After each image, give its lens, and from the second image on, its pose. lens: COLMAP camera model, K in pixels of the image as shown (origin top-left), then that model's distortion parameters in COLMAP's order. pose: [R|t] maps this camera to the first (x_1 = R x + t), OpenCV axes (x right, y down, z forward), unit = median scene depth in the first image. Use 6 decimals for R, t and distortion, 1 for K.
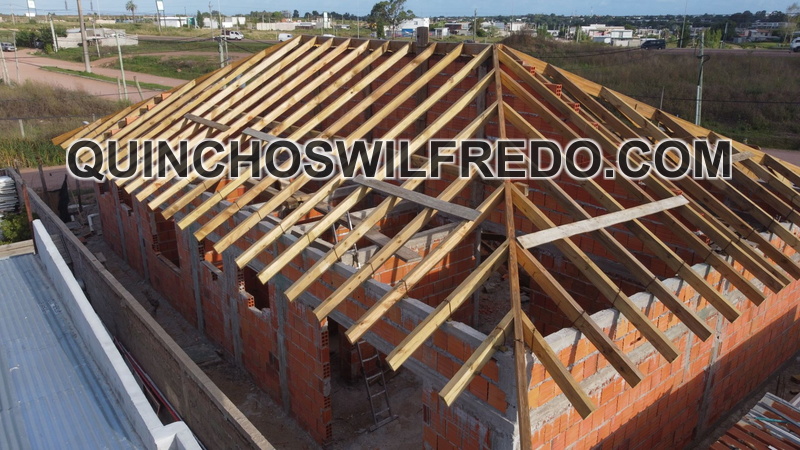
lens RADIAL K [[608.4, 0, 401.1], [0, 608.4, 223.7], [0, 0, 1]] dist [-0.004075, -0.000008]
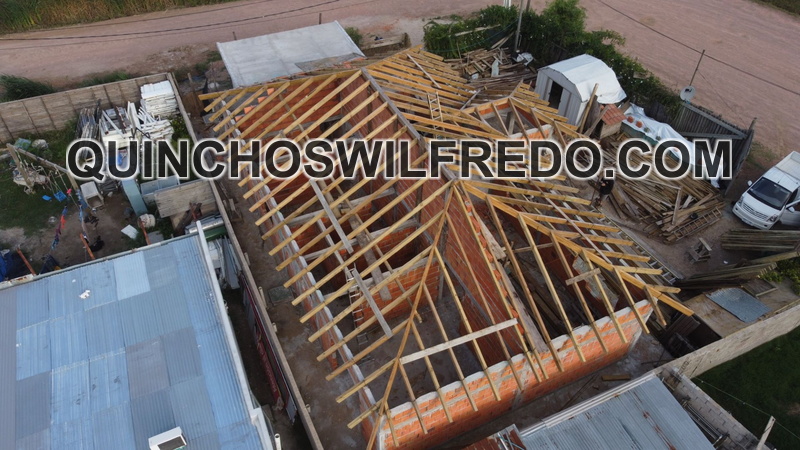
lens RADIAL K [[608.4, 0, 399.6], [0, 608.4, 226.9], [0, 0, 1]] dist [-0.004075, -0.000008]
pose [[0.971890, 0.173923, -0.158686, 0.307361], [-0.083946, 0.885698, 0.456609, -0.963076], [0.219963, -0.430453, 0.875401, -0.518893]]
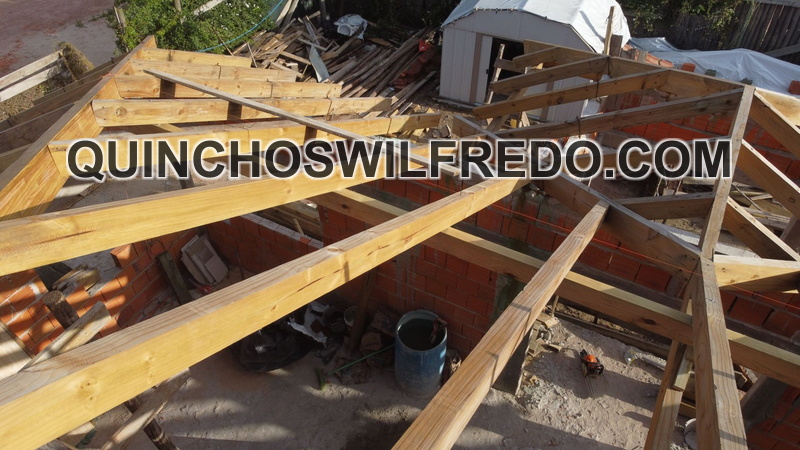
lens RADIAL K [[608.4, 0, 398.2], [0, 608.4, 223.0], [0, 0, 1]] dist [-0.004075, -0.000008]
pose [[0.921648, -0.263525, 0.284816, -0.186003], [0.116594, 0.888168, 0.444482, -0.534905], [-0.370097, -0.376447, 0.849303, 1.461865]]
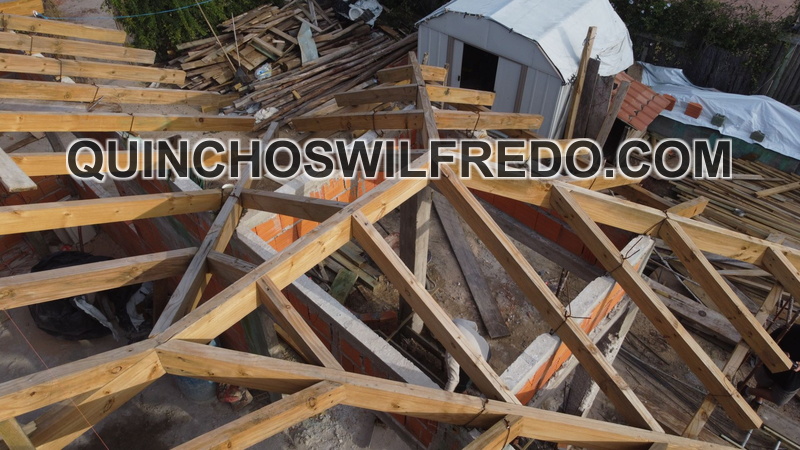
lens RADIAL K [[608.4, 0, 402.3], [0, 608.4, 224.7], [0, 0, 1]] dist [-0.004075, -0.000008]
pose [[0.992287, -0.084202, 0.090980, 0.192487], [0.032762, 0.885950, 0.462623, -0.528514], [-0.119558, -0.456074, 0.881875, 1.428355]]
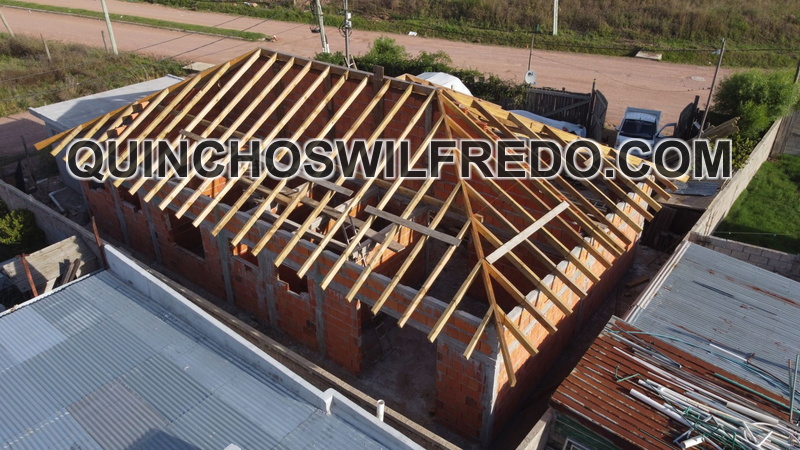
lens RADIAL K [[608.4, 0, 399.0], [0, 608.4, 226.3], [0, 0, 1]] dist [-0.004075, -0.000008]
pose [[0.974142, -0.112200, 0.196107, -0.263263], [0.070496, 0.975588, 0.207988, -0.302890], [-0.214655, -0.188785, 0.958271, -0.422735]]
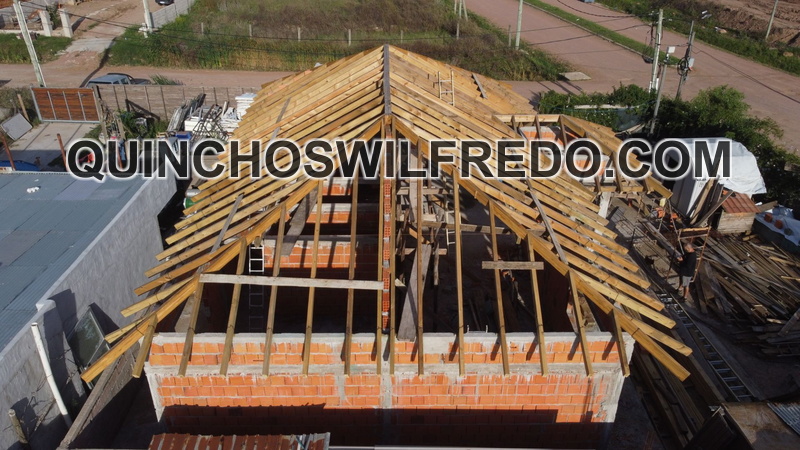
lens RADIAL K [[608.4, 0, 399.9], [0, 608.4, 224.1], [0, 0, 1]] dist [-0.004075, -0.000008]
pose [[0.783291, 0.305659, -0.541320, 0.986660], [-0.201853, 0.948644, 0.243576, -0.418211], [0.587972, -0.081524, 0.804763, -0.016932]]
